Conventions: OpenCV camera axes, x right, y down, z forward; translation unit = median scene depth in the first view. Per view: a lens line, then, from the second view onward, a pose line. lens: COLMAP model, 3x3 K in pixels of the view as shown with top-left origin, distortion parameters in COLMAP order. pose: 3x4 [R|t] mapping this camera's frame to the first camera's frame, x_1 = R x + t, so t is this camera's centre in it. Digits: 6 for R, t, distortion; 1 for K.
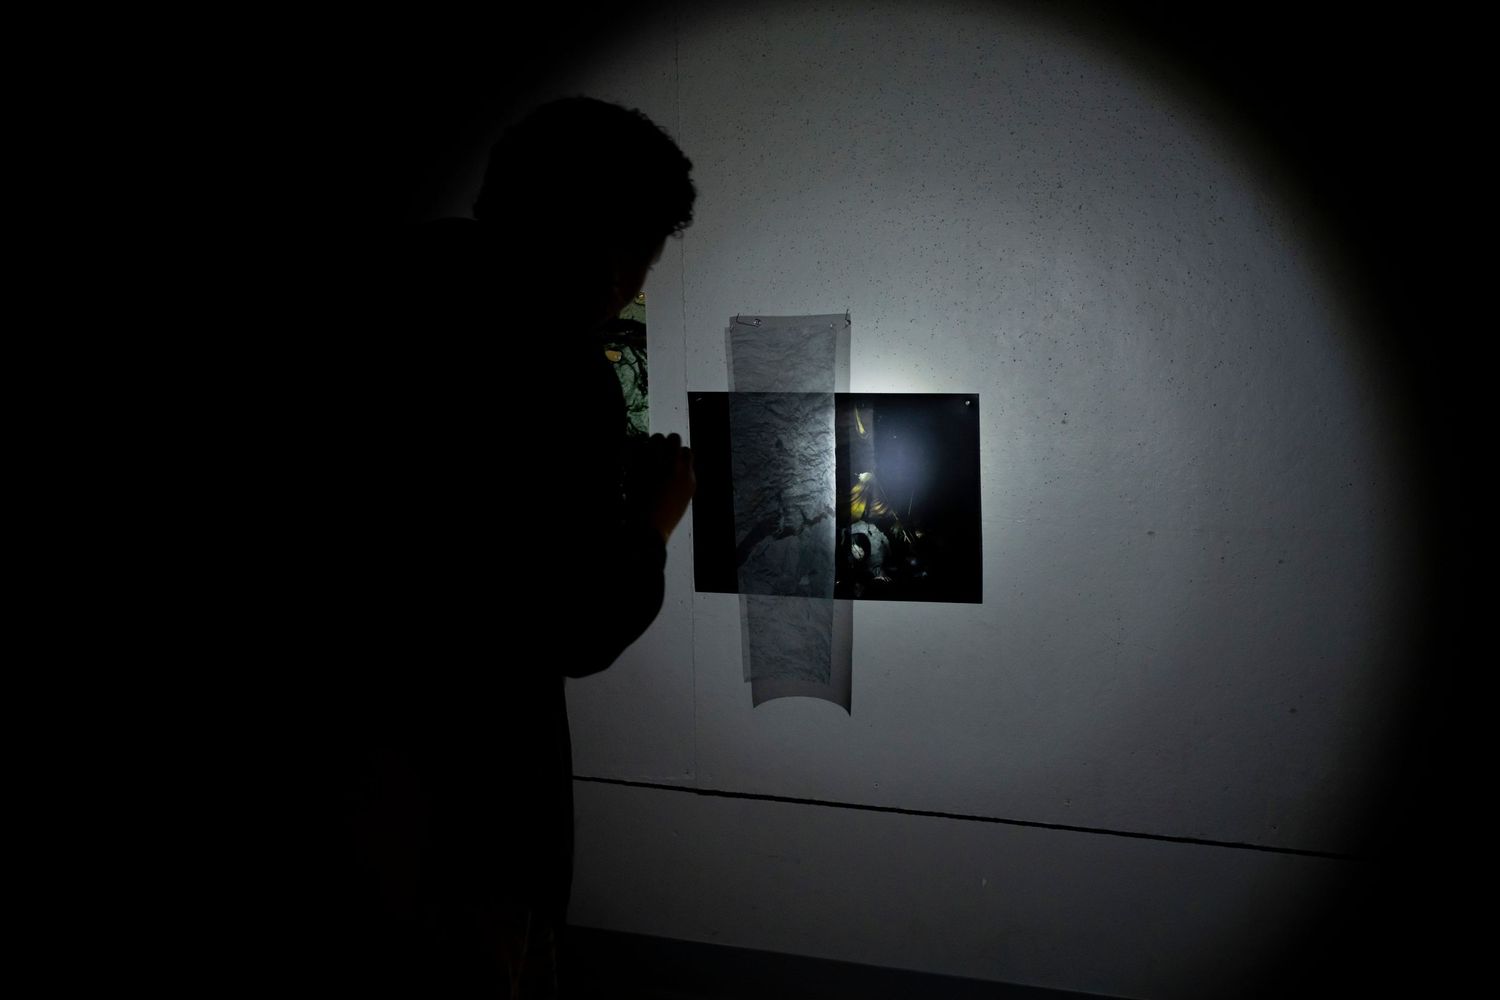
lens RADIAL K [[2063.7, 0, 750.0], [0, 2063.7, 500.0], [0, 0, 1]] dist [-0.001908, 0.045570]
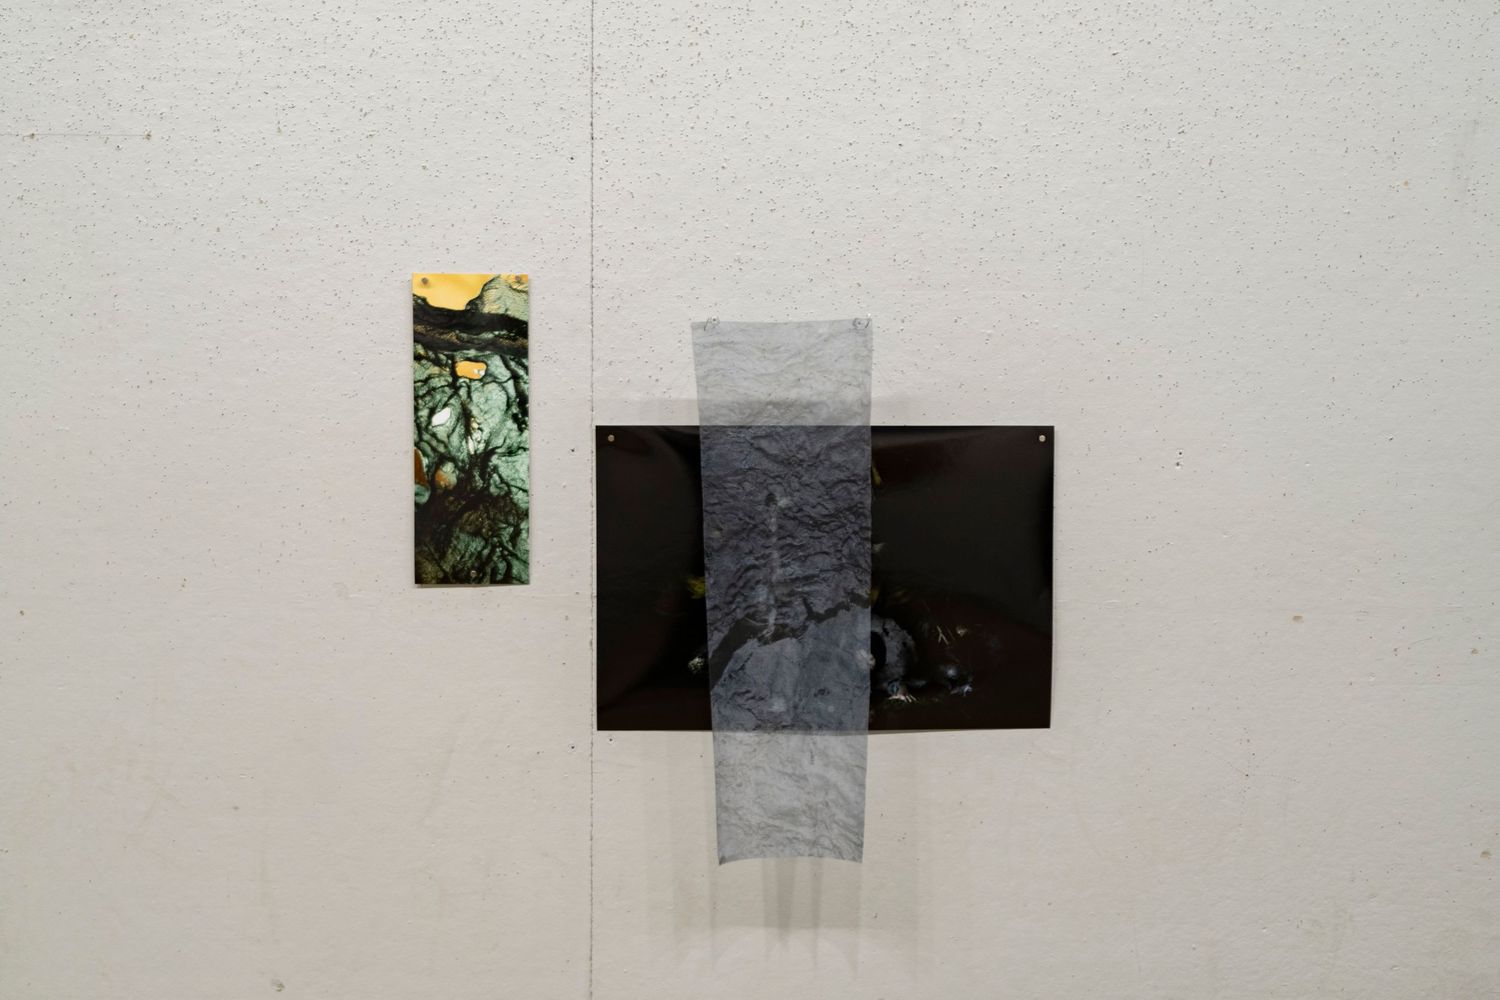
lens RADIAL K [[2063.7, 0, 750.0], [0, 2063.7, 500.0], [0, 0, 1]] dist [-0.001908, 0.045570]
pose [[0.918112, -0.000063, 0.396322, -0.253309], [0.025943, 0.997865, -0.059942, 0.012414], [-0.395472, 0.065315, 0.916153, 0.392399]]
